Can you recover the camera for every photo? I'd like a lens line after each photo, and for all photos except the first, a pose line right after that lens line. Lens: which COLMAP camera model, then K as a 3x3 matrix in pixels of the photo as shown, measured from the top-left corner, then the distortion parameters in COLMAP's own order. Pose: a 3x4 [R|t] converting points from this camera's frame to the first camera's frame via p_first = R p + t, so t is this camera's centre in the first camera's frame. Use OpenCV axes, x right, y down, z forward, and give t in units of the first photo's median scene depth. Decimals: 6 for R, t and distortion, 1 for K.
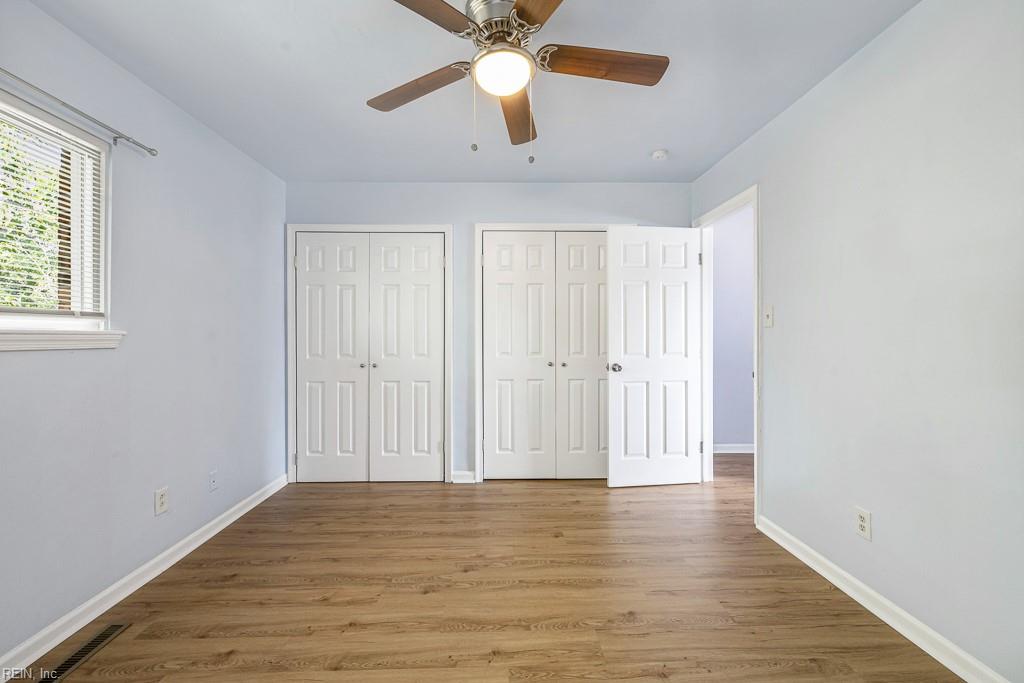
lens RADIAL K [[430.1, 0, 509.7], [0, 430.1, 338.0], [0, 0, 1]] dist [-0.001737, -0.000381]
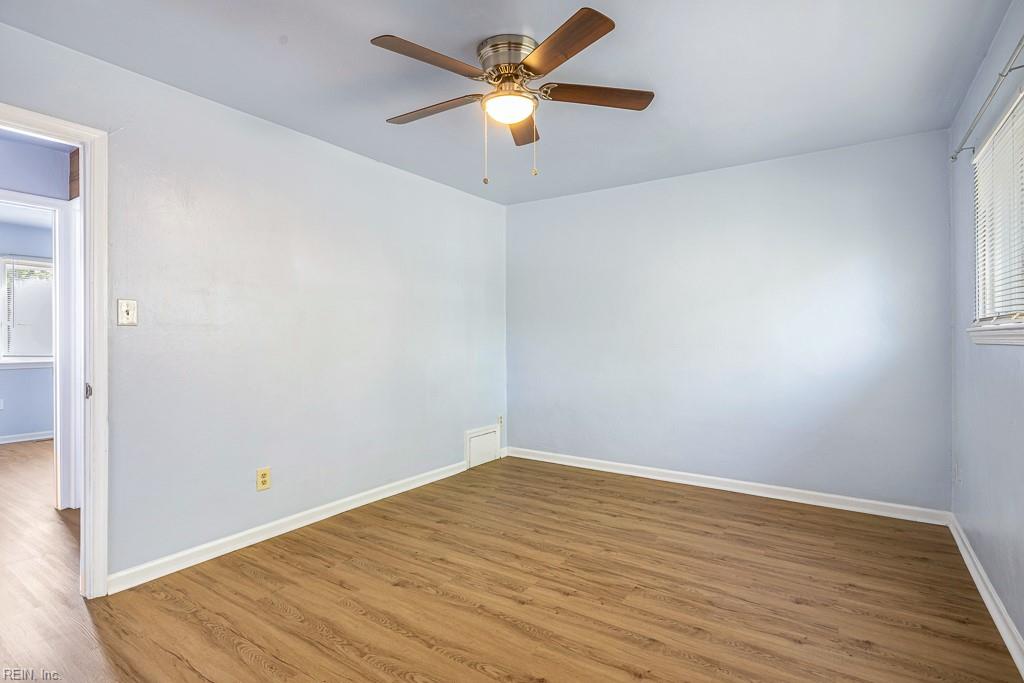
lens RADIAL K [[499.7, 0, 512.1], [0, 499.7, 338.4], [0, 0, 1]] dist [-0.008620, 0.000393]
pose [[-0.819937, 0.003224, 0.572445, -0.413105], [0.005545, 0.999982, 0.002310, 0.000806], [-0.572427, 0.005068, -0.819940, 1.106020]]
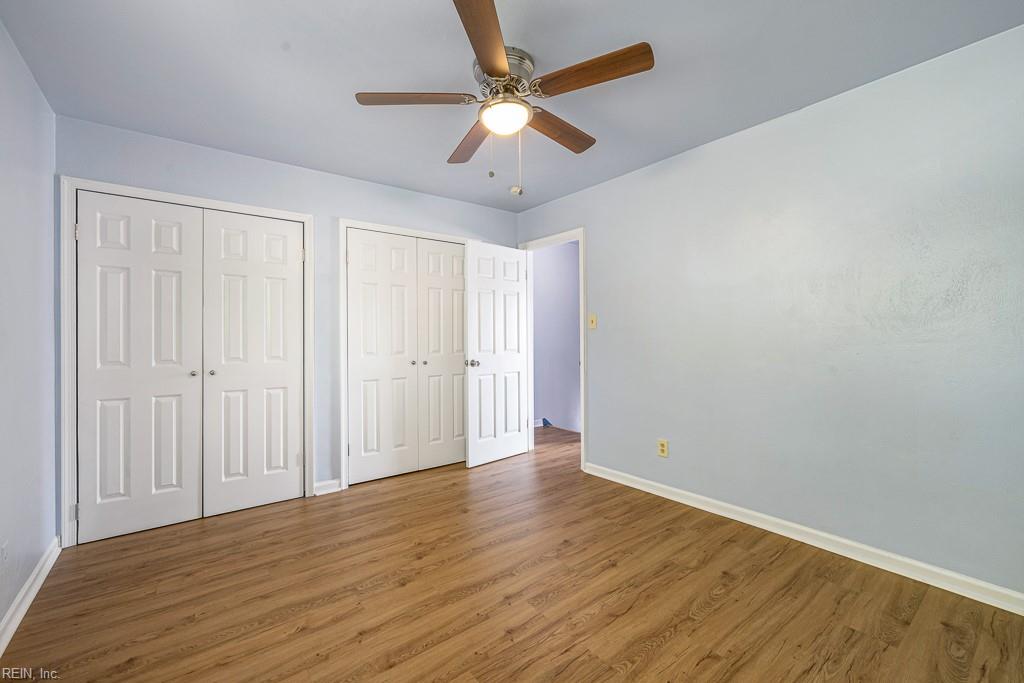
lens RADIAL K [[430.1, 0, 511.2], [0, 430.1, 337.3], [0, 0, 1]] dist [-0.001737, -0.000381]
pose [[0.802135, -0.003666, 0.597131, -0.383284], [0.007115, 0.999969, -0.003418, 0.004339], [-0.597100, 0.006990, 0.802136, 0.012049]]
